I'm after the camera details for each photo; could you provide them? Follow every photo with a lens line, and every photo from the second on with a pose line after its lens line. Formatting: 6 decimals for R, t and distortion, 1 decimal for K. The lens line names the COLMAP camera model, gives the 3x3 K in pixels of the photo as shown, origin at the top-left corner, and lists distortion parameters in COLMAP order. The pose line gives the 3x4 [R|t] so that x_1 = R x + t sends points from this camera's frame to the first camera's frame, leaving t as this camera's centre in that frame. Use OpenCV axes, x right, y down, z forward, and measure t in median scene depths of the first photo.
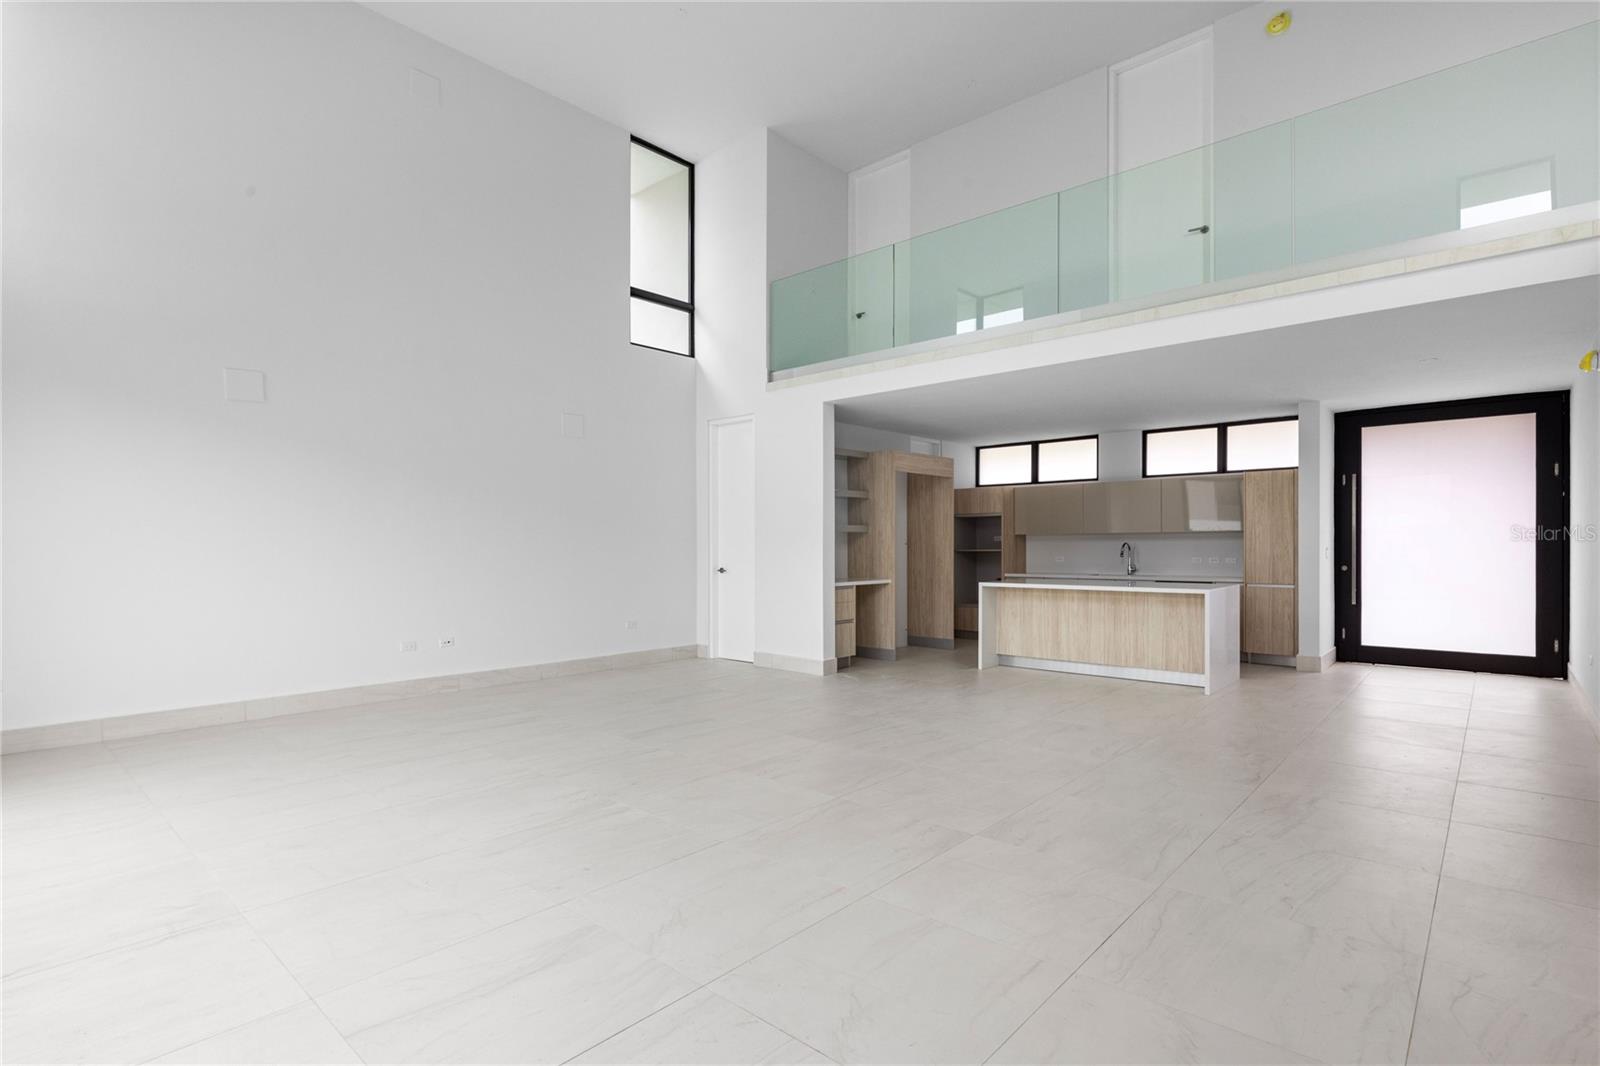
lens RADIAL K [[773.9, 0, 810.8], [0, 773.9, 551.4], [0, 0, 1]] dist [-0.012820, 0.003688]
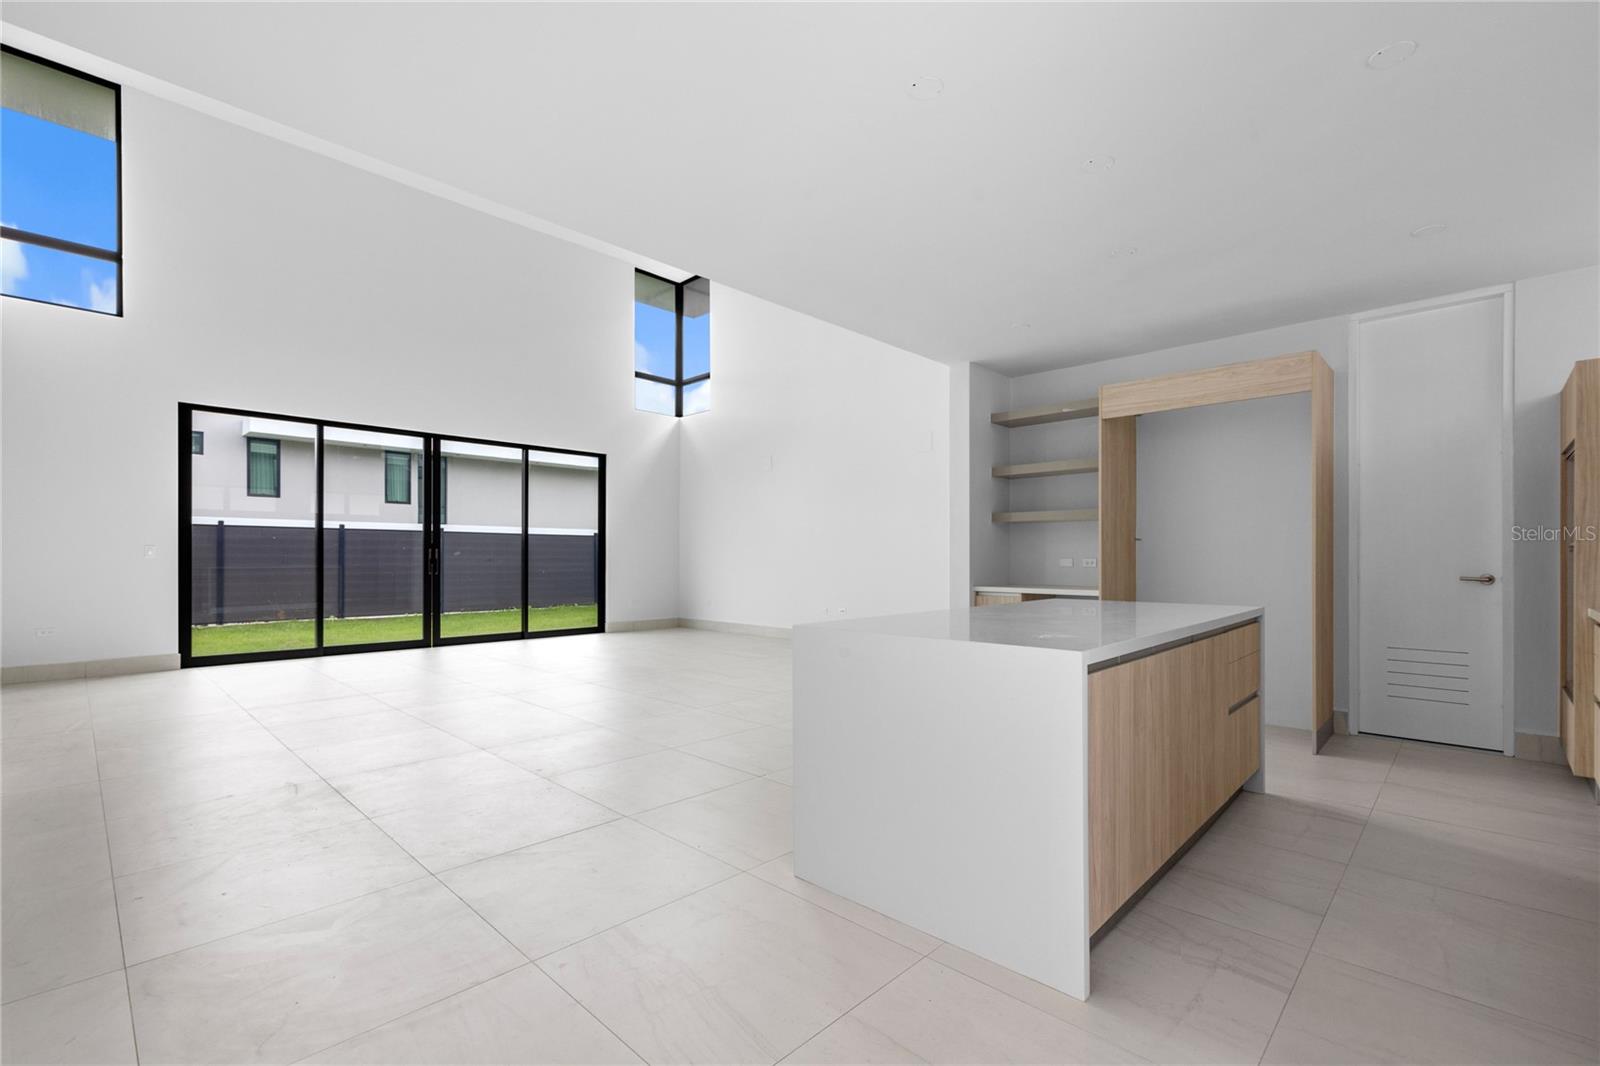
lens RADIAL K [[701.5, 0, 810.2], [0, 701.5, 563.2], [0, 0, 1]] dist [0.002533, 0.002145]
pose [[-0.023305, 0.009462, -0.999684, 0.717957], [-0.008902, 0.999914, 0.009672, 0.010987], [0.999689, 0.009124, -0.023219, 0.804405]]
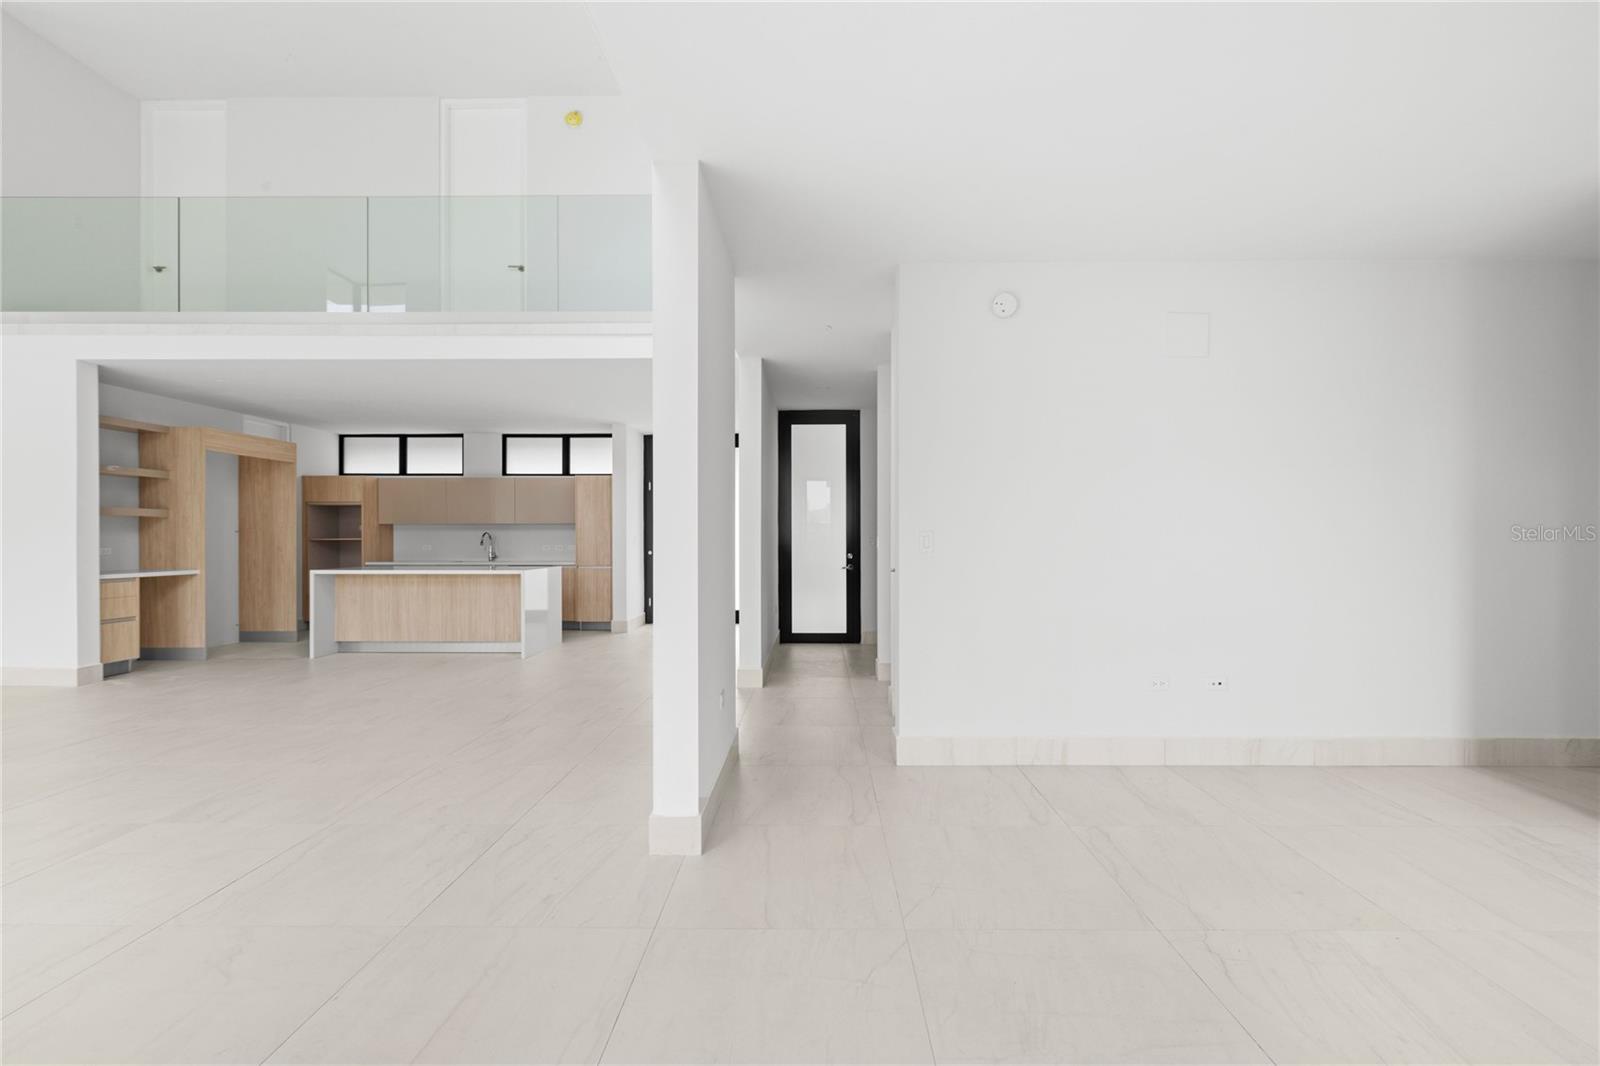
lens RADIAL K [[701.5, 0, 803.1], [0, 701.5, 541.1], [0, 0, 1]] dist [0.002533, 0.002145]
pose [[0.759502, 0.001162, 0.650504, 0.108911], [0.002005, 0.999989, -0.004127, 0.007784], [-0.650502, 0.004439, 0.759492, -0.086851]]
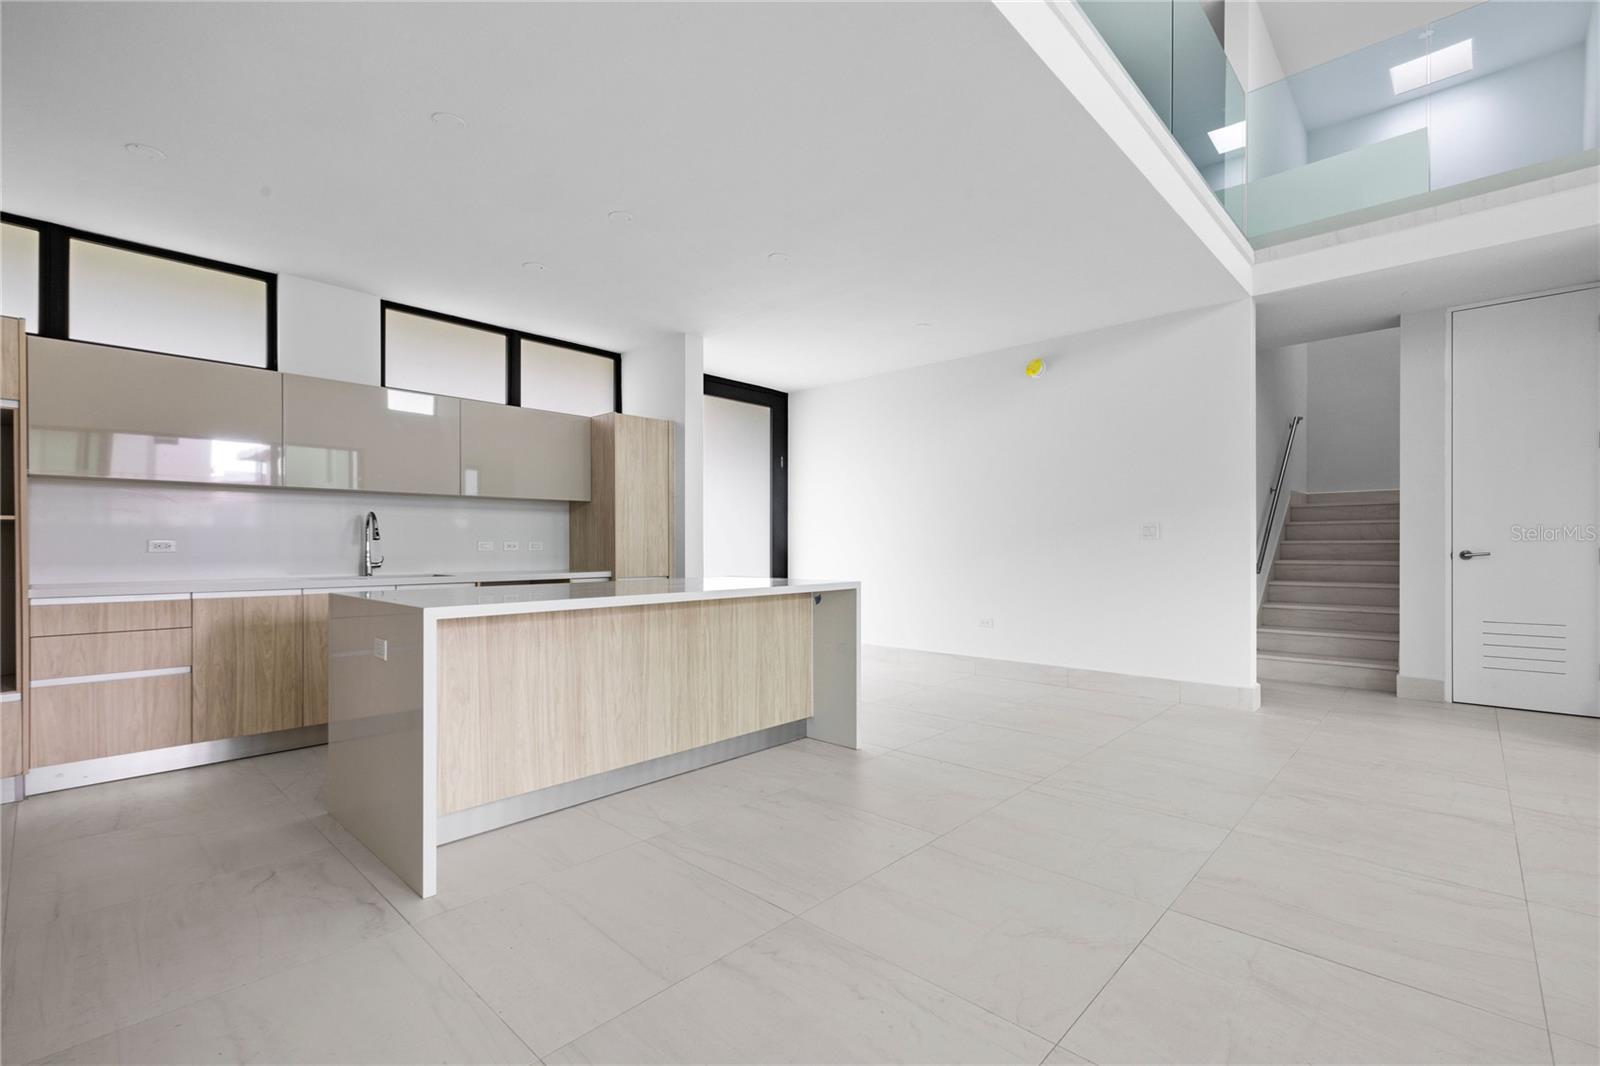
lens RADIAL K [[701.5, 0, 806.4], [0, 701.5, 546.6], [0, 0, 1]] dist [0.002533, 0.002145]
pose [[0.018416, 0.001883, 0.999829, -0.049010], [0.010038, 0.999947, -0.002068, 0.017572], [-0.999780, 0.010075, 0.018396, 0.825459]]
